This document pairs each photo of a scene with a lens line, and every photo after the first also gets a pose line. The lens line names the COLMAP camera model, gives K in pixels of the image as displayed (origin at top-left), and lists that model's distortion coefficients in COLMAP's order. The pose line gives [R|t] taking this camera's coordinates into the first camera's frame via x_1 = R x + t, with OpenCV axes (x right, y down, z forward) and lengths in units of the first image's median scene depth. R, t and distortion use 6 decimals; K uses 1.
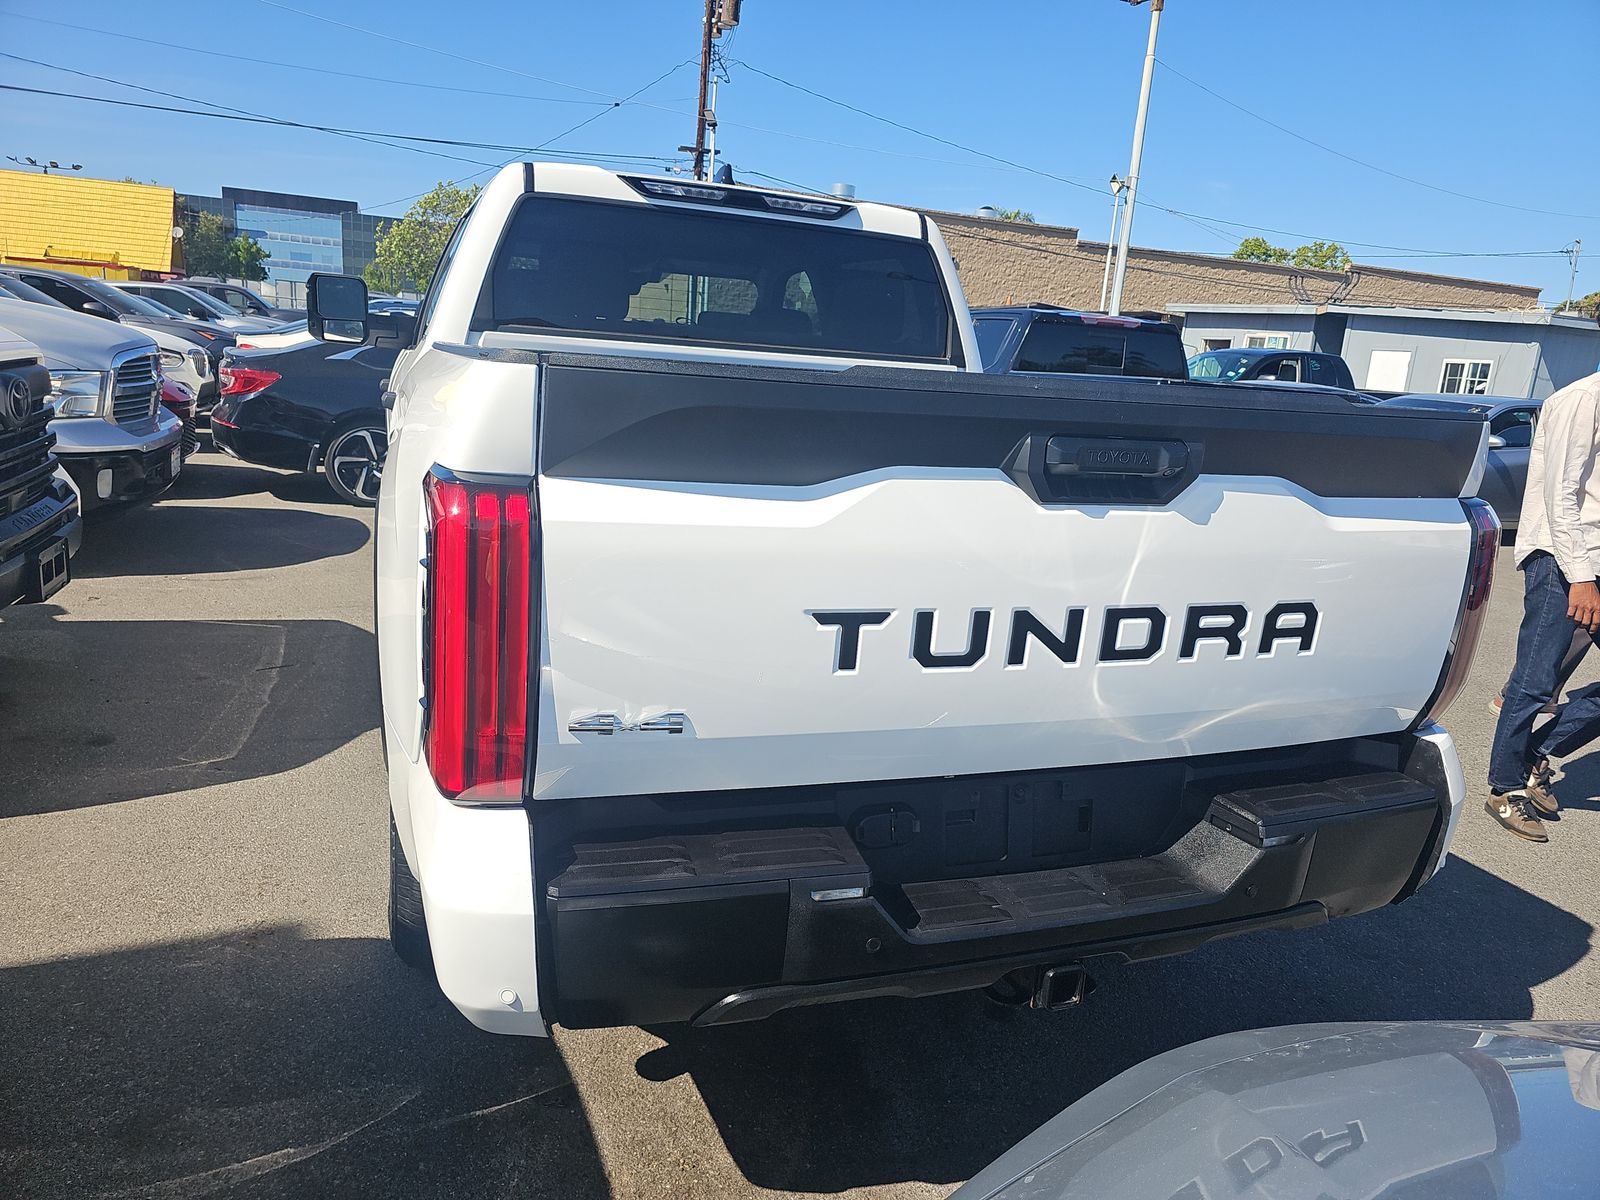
lens RADIAL K [[1054.5, 0, 807.1], [0, 1054.5, 601.0], [0, 0, 1]] dist [0.046101, -0.041453]
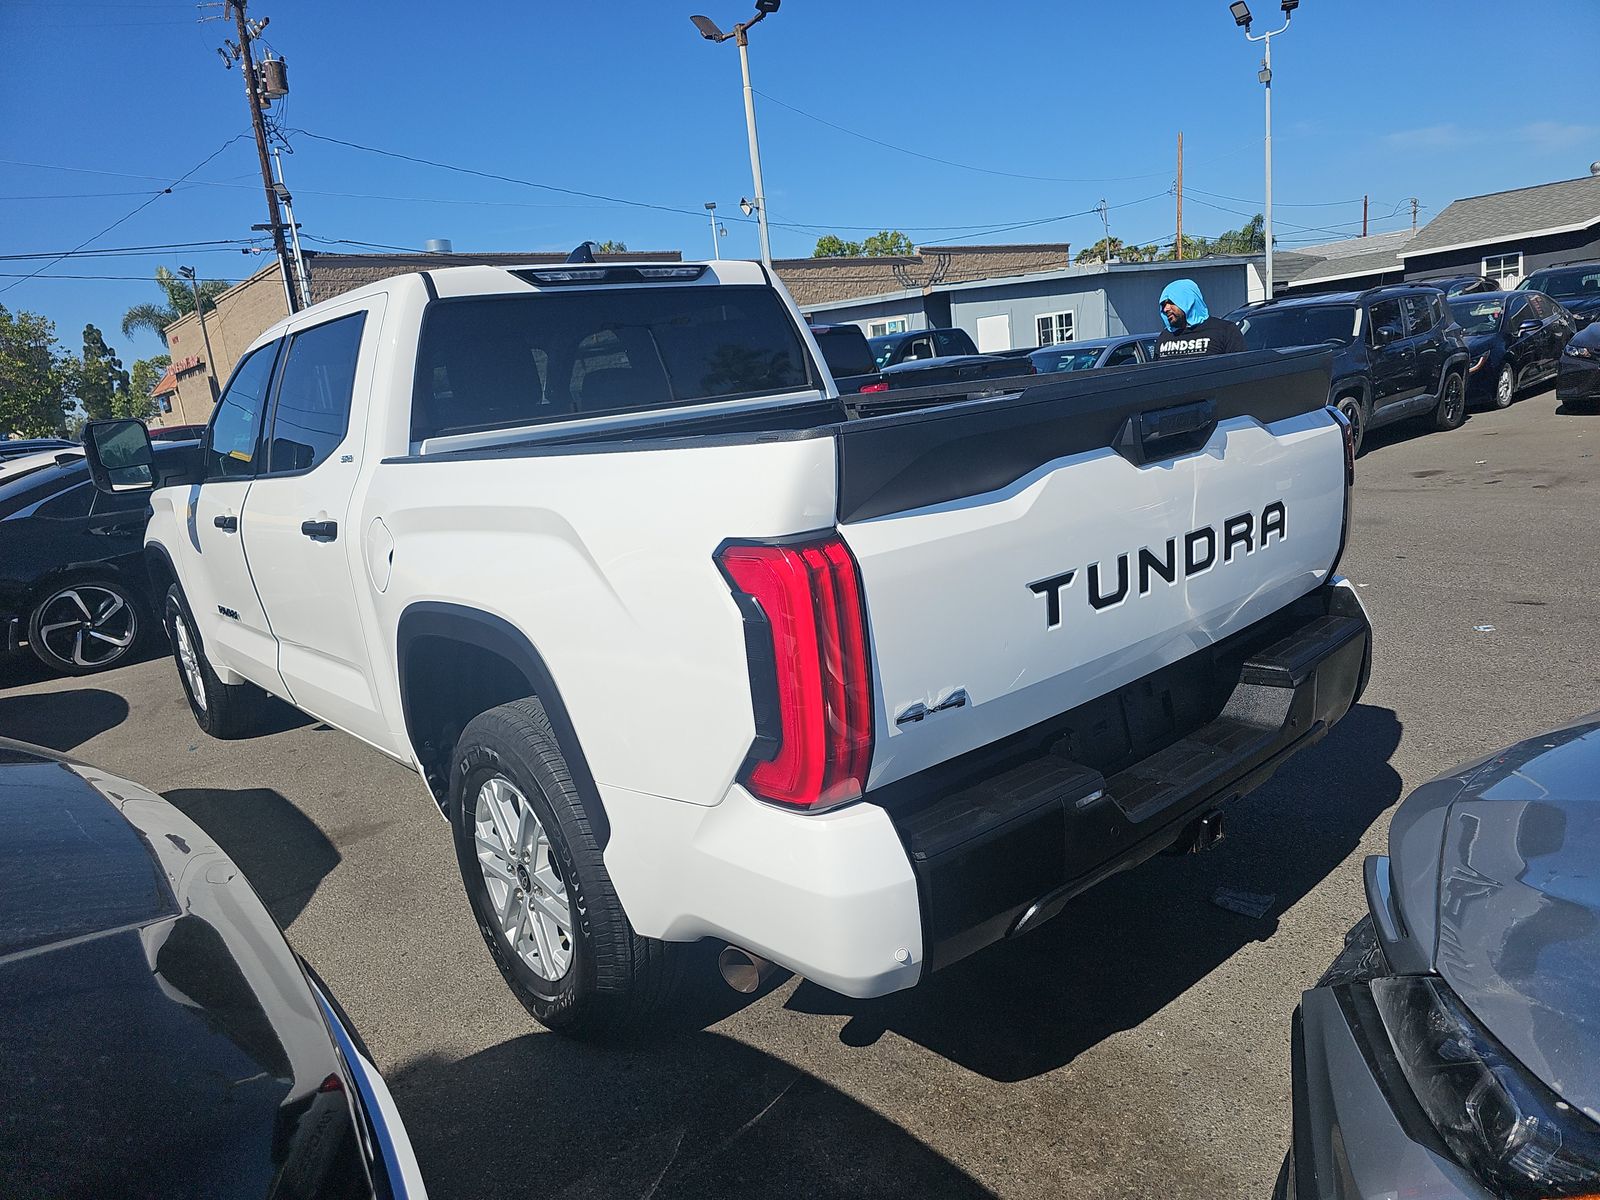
lens RADIAL K [[1047.5, 0, 800.0], [0, 1047.5, 600.0], [0, 0, 1]] dist [0.078785, -0.088219]
pose [[0.924886, -0.243758, 0.291834, -0.270930], [0.251227, 0.967851, 0.012214, -0.024665], [-0.285429, 0.062020, 0.956391, -0.054840]]
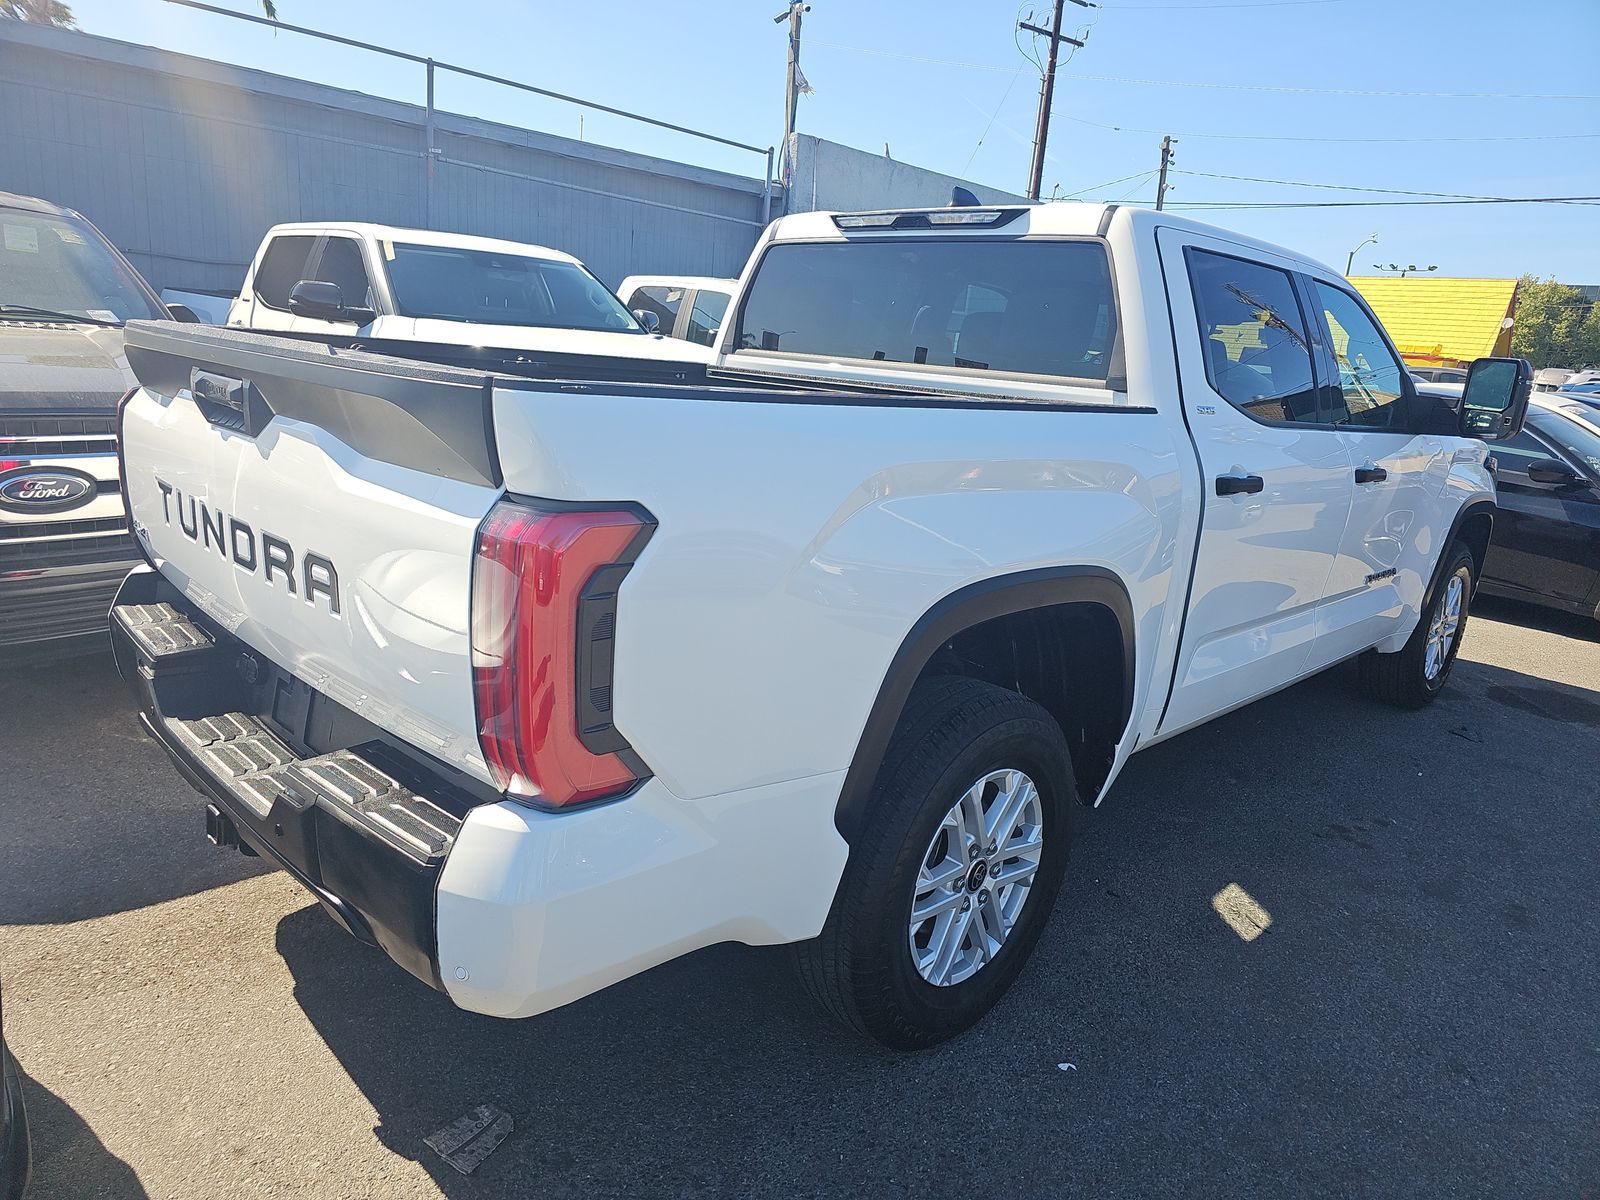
lens RADIAL K [[1054.5, 0, 807.1], [0, 1054.5, 601.0], [0, 0, 1]] dist [0.046101, -0.041453]
pose [[0.419463, 0.177545, -0.890241, 0.806708], [-0.252297, 0.964851, 0.073548, -0.076419], [0.872008, 0.193754, 0.449513, 0.503632]]
